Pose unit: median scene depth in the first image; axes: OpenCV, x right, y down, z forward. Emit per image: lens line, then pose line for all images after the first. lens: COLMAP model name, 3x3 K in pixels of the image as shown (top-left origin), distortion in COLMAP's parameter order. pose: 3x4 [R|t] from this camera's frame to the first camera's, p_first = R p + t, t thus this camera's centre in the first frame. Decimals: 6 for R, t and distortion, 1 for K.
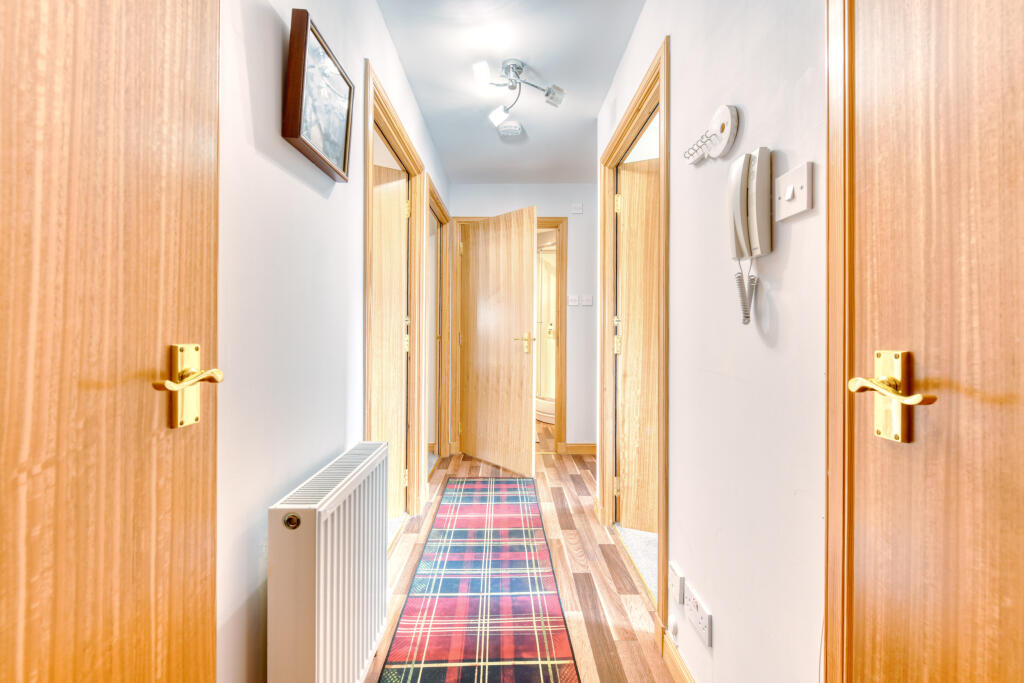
lens RADIAL K [[402.5, 0, 499.6], [0, 402.5, 330.7], [0, 0, 1]] dist [-0.002542, -0.000876]
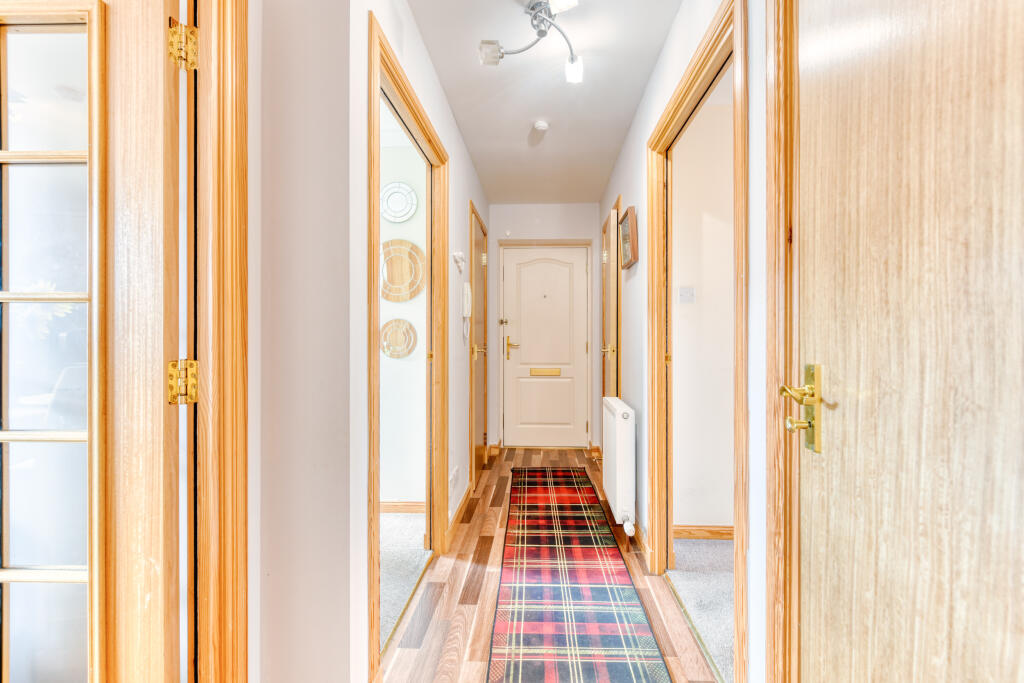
lens RADIAL K [[416.9, 0, 512.0], [0, 416.9, 341.5], [0, 0, 1]] dist [-0.000823, -0.000170]
pose [[-0.998625, -0.007902, 0.051825, 0.056078], [-0.007562, 0.999949, 0.006758, -0.028931], [-0.051876, 0.006356, -0.998633, 2.121061]]
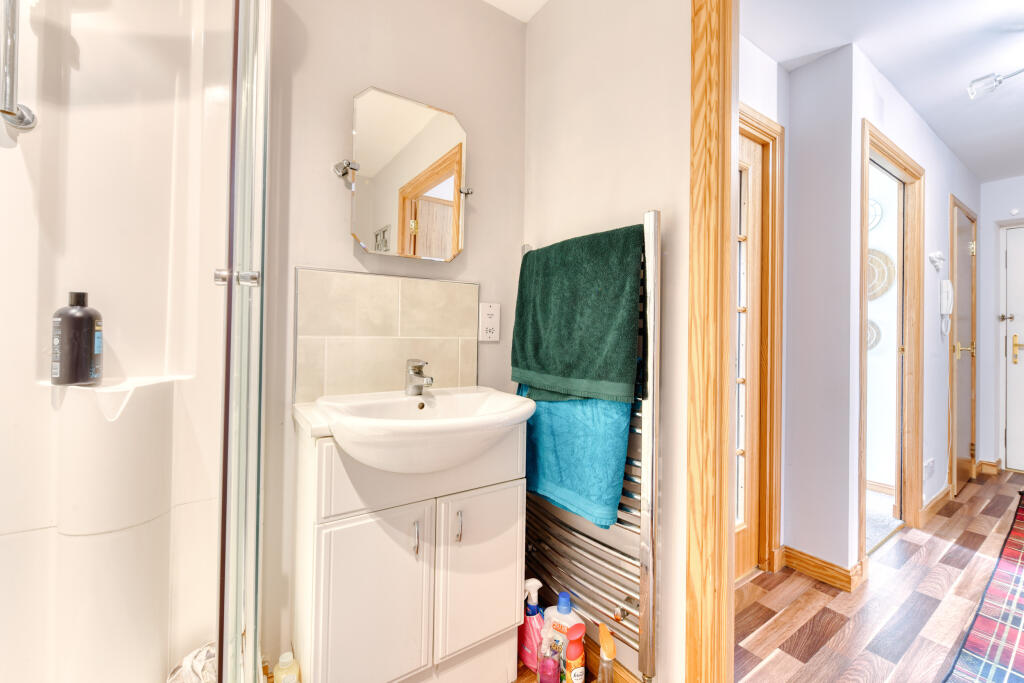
lens RADIAL K [[402.5, 0, 499.6], [0, 402.5, 330.7], [0, 0, 1]] dist [-0.002542, -0.000876]
pose [[-0.557240, -0.007570, 0.830317, -0.010292], [-0.020040, 0.999790, -0.004335, -0.005494], [-0.830109, -0.019055, -0.557275, 2.823959]]
